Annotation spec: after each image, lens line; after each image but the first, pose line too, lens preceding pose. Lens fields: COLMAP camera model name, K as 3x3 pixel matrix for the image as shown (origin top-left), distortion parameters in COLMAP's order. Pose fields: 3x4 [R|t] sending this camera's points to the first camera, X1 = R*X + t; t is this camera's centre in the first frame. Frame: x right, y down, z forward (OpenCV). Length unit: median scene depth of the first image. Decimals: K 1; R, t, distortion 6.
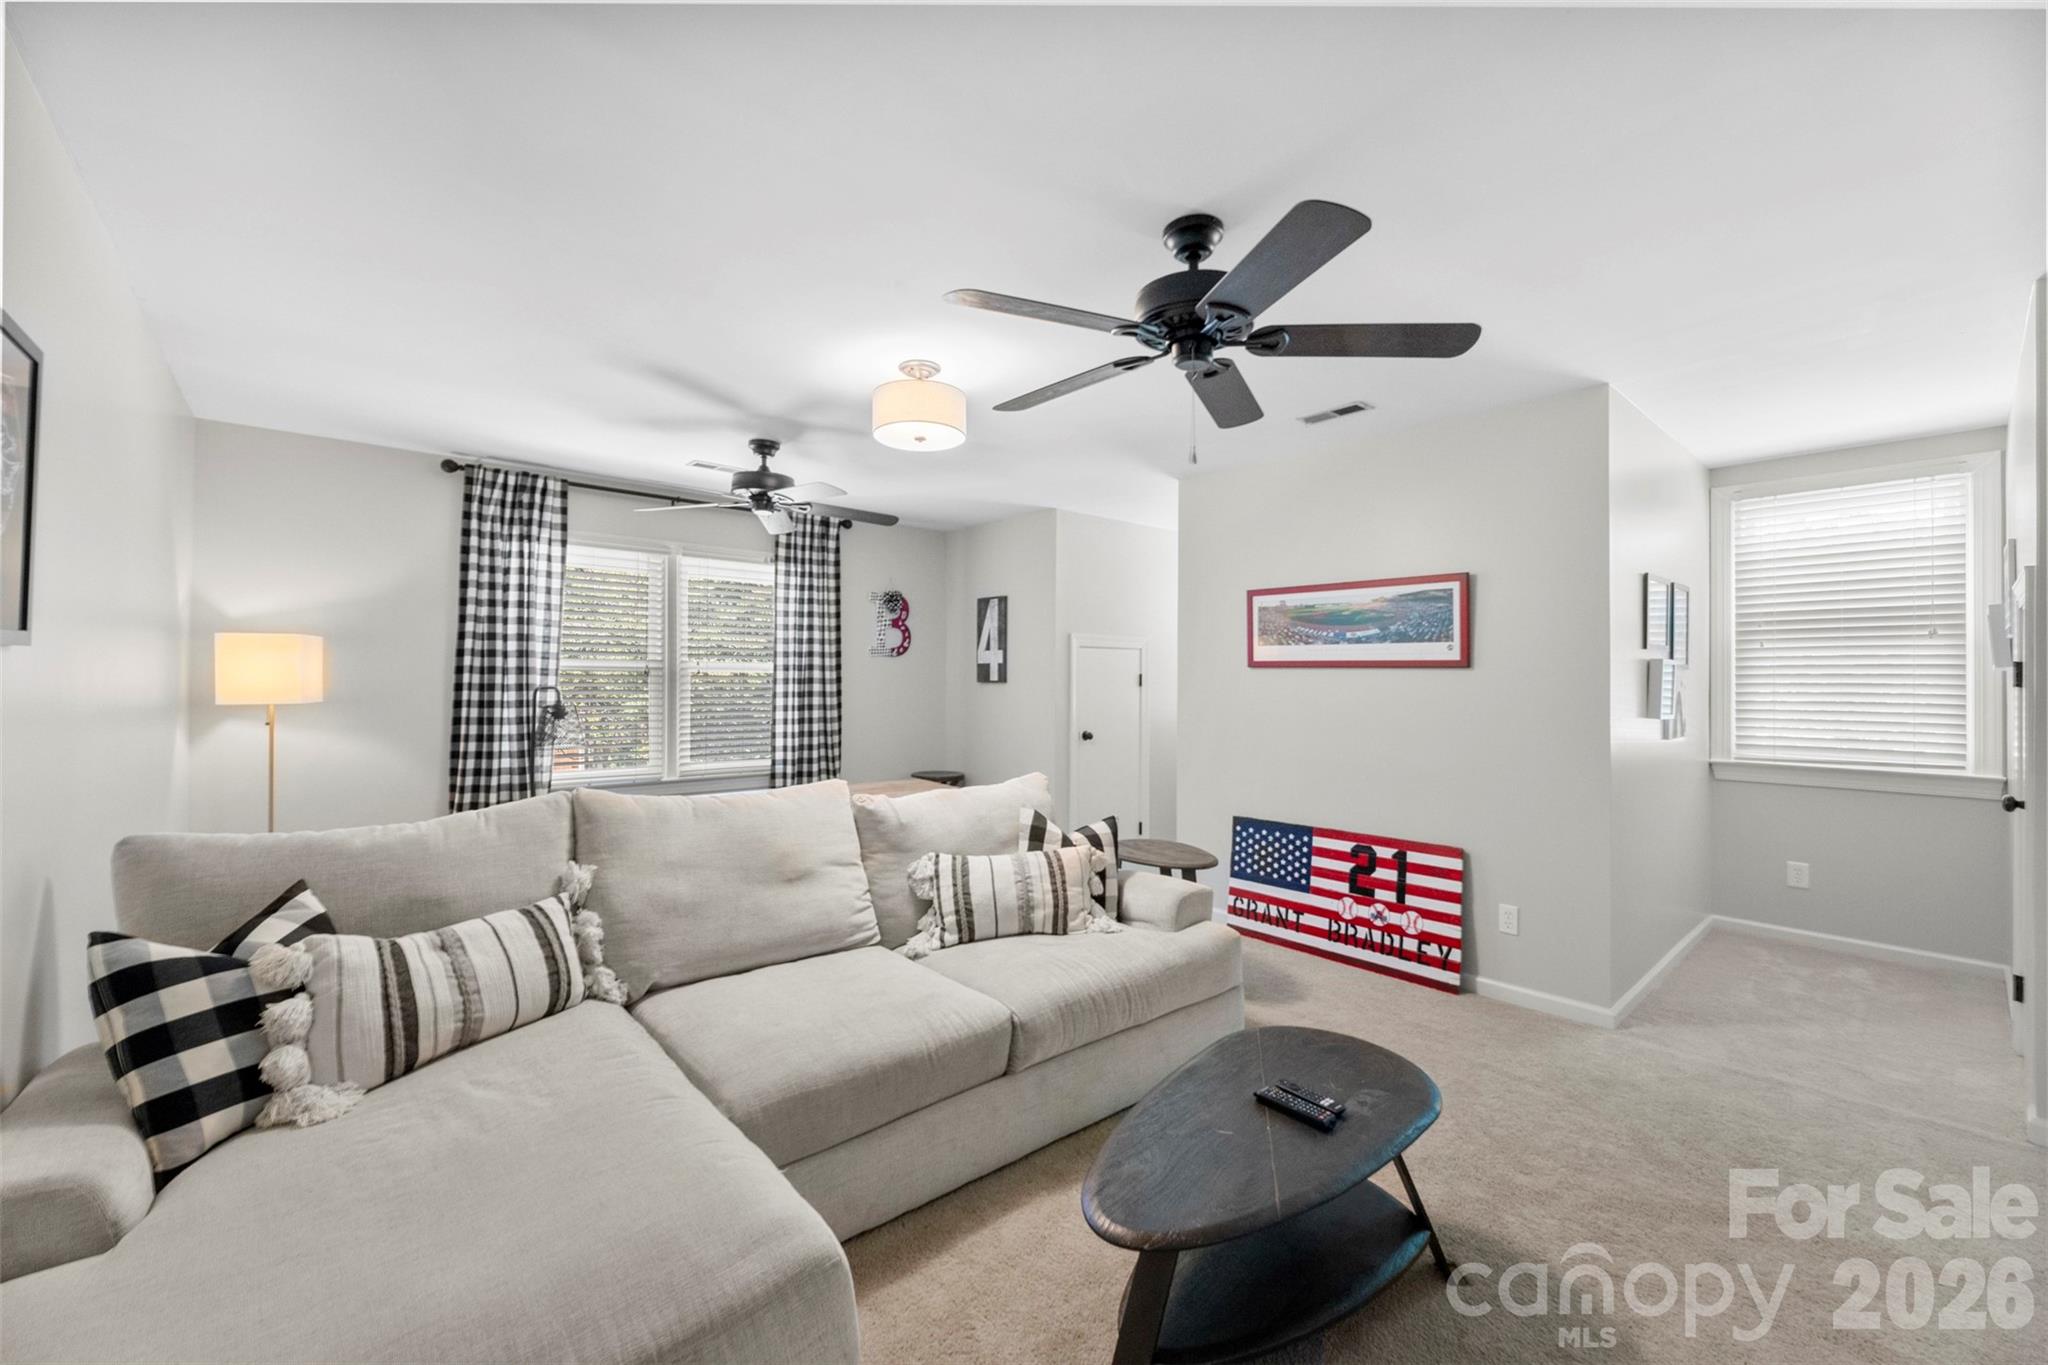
lens RADIAL K [[820.8, 0, 1022.9], [0, 820.8, 665.0], [0, 0, 1]] dist [0.001501, -0.000585]
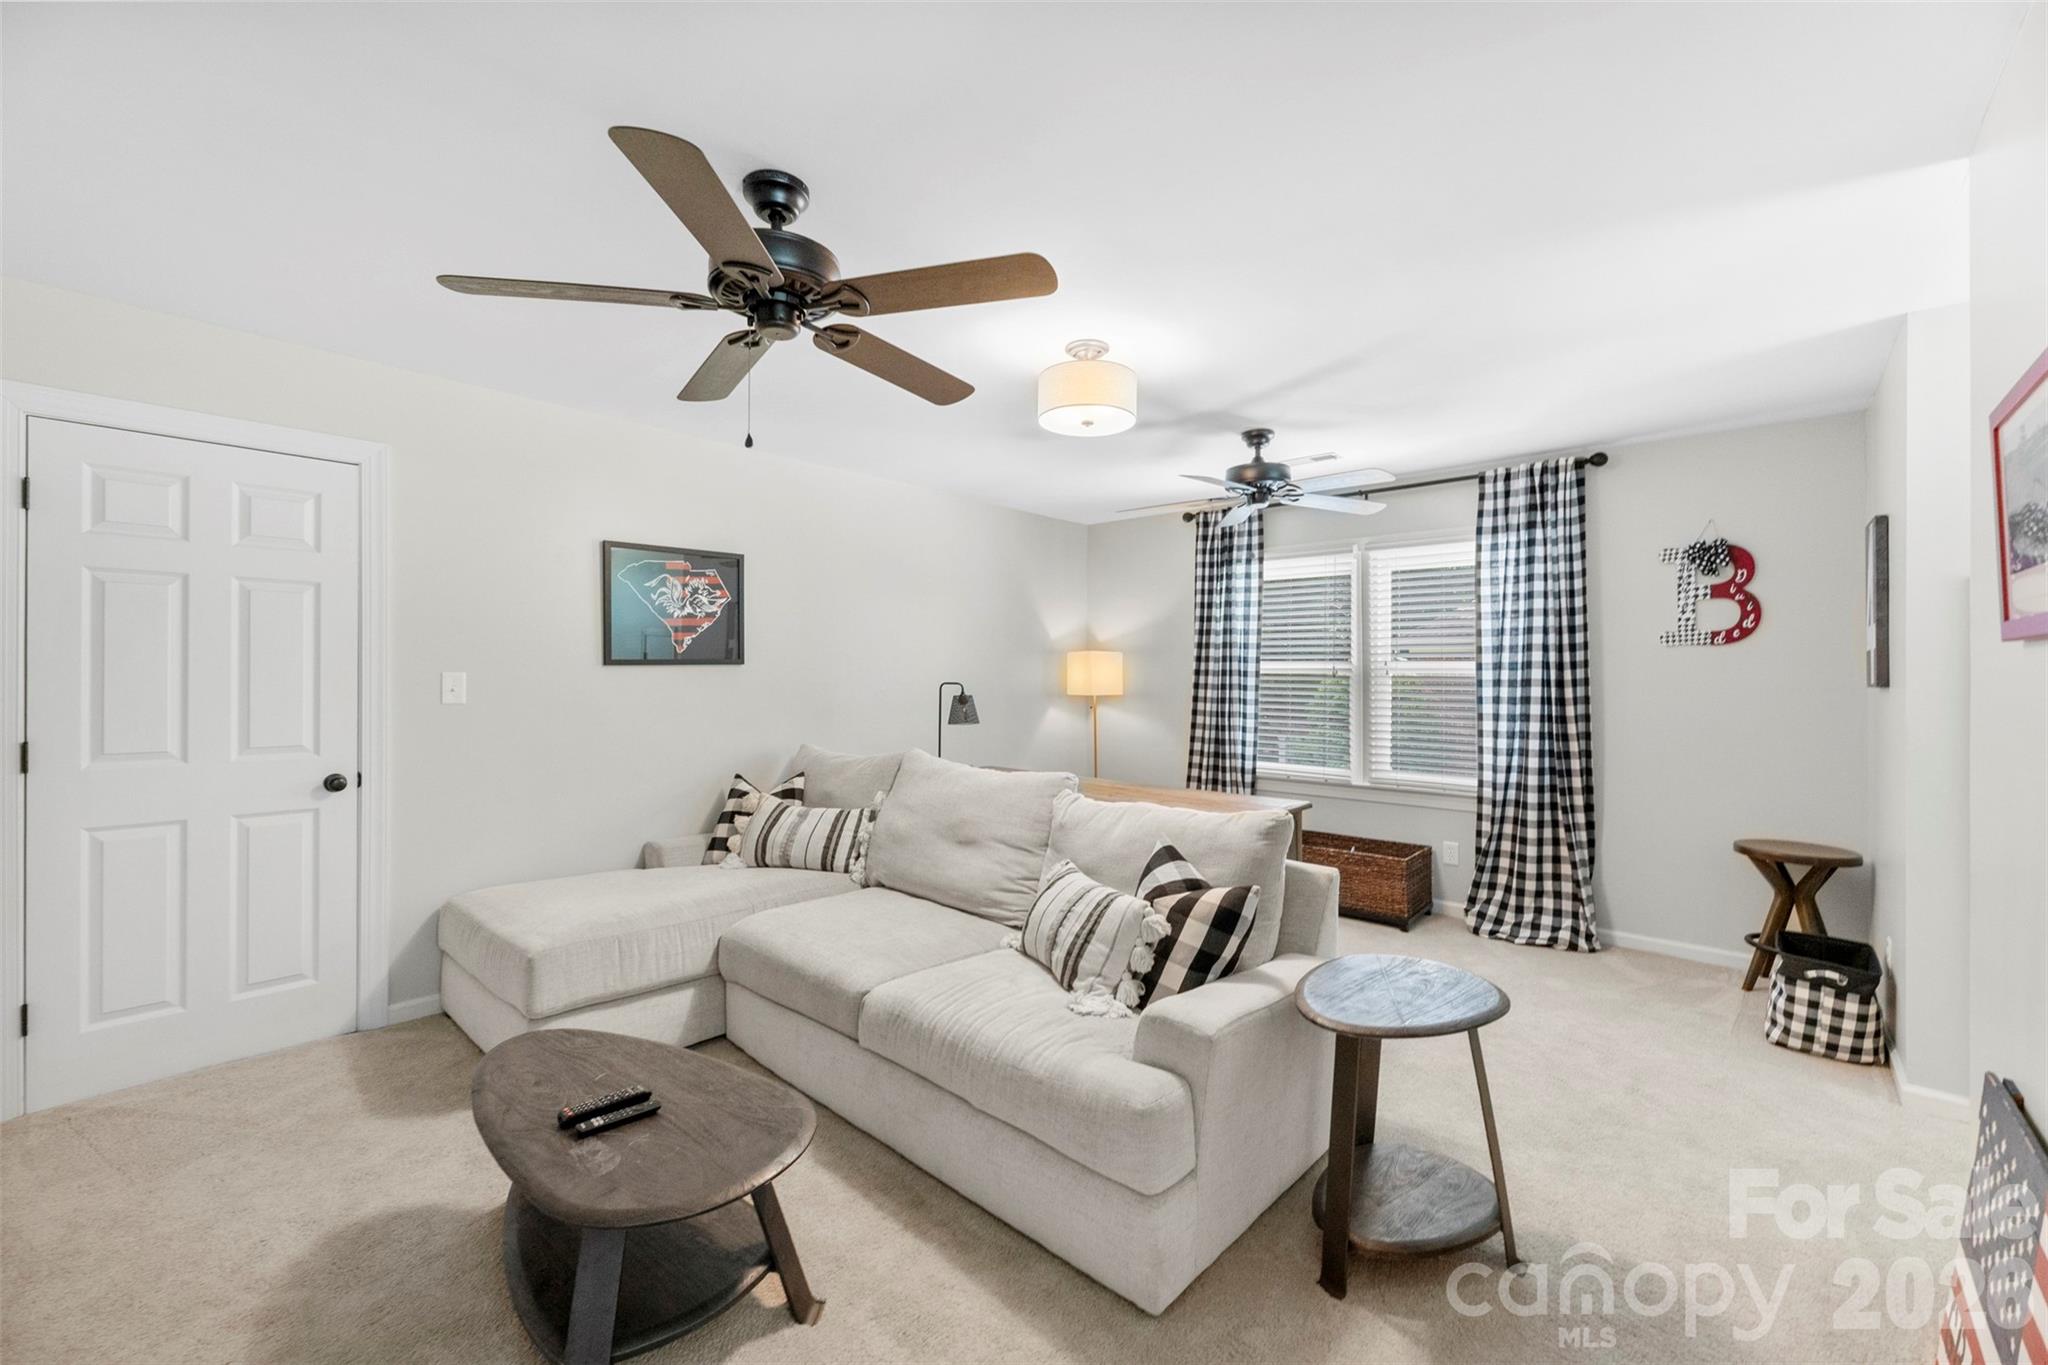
lens RADIAL K [[820.8, 0, 1017.8], [0, 820.8, 683.3], [0, 0, 1]] dist [0.001501, -0.000585]
pose [[0.120497, 0.003194, -0.992709, 0.937527], [0.013680, 0.999895, 0.004877, 0.019827], [0.992619, -0.014168, 0.120440, 0.944000]]
